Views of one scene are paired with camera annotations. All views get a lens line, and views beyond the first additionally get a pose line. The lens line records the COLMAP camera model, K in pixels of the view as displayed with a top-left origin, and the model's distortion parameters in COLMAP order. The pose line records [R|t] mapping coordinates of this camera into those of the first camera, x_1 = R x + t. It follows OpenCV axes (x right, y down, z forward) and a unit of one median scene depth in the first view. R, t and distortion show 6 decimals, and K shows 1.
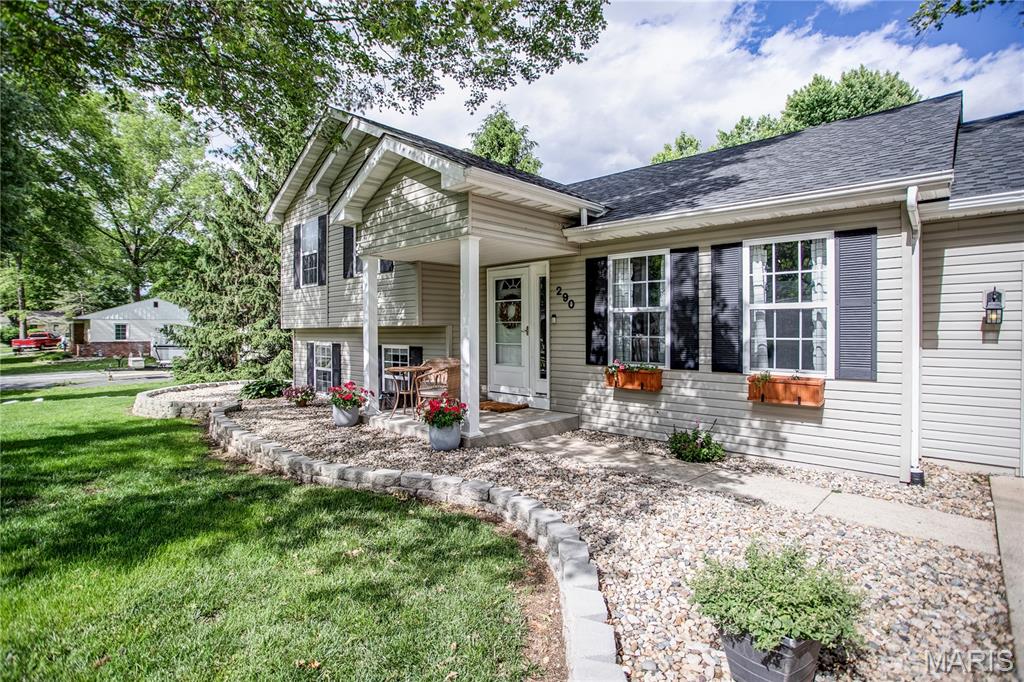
lens RADIAL K [[508.5, 0, 499.7], [0, 508.5, 346.6], [0, 0, 1]] dist [-0.055707, 0.000913]
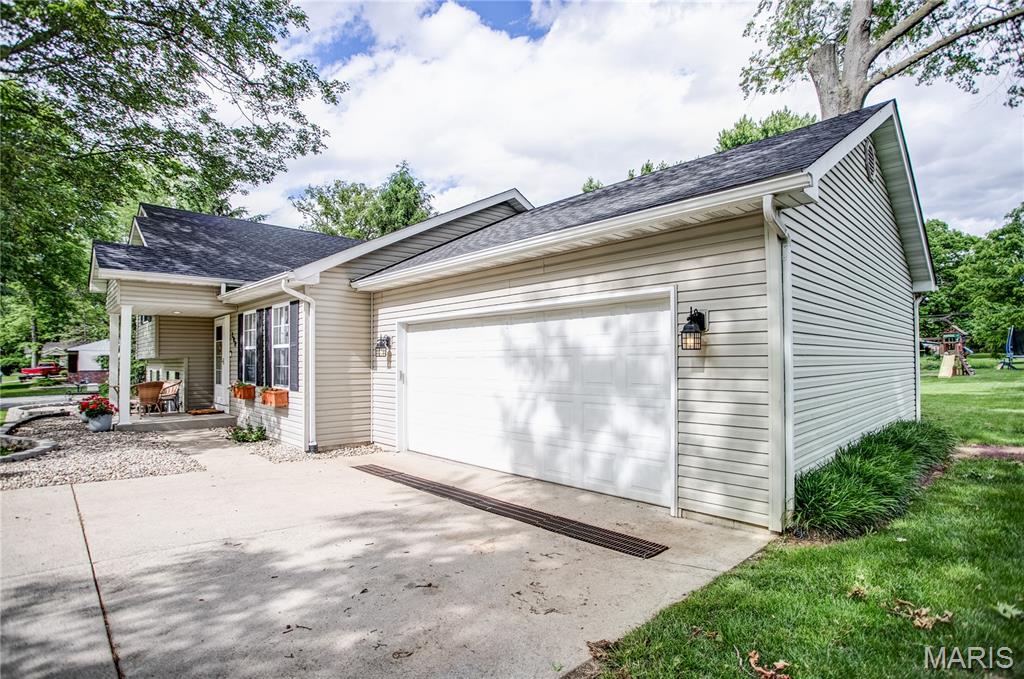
lens RADIAL K [[508.5, 0, 499.7], [0, 508.5, 345.1], [0, 0, 1]] dist [-0.055707, 0.000913]
pose [[0.998551, -0.005098, -0.053575, 0.945410], [0.001847, 0.998163, -0.060550, 0.005217], [0.053785, 0.060363, 0.996726, -0.377945]]
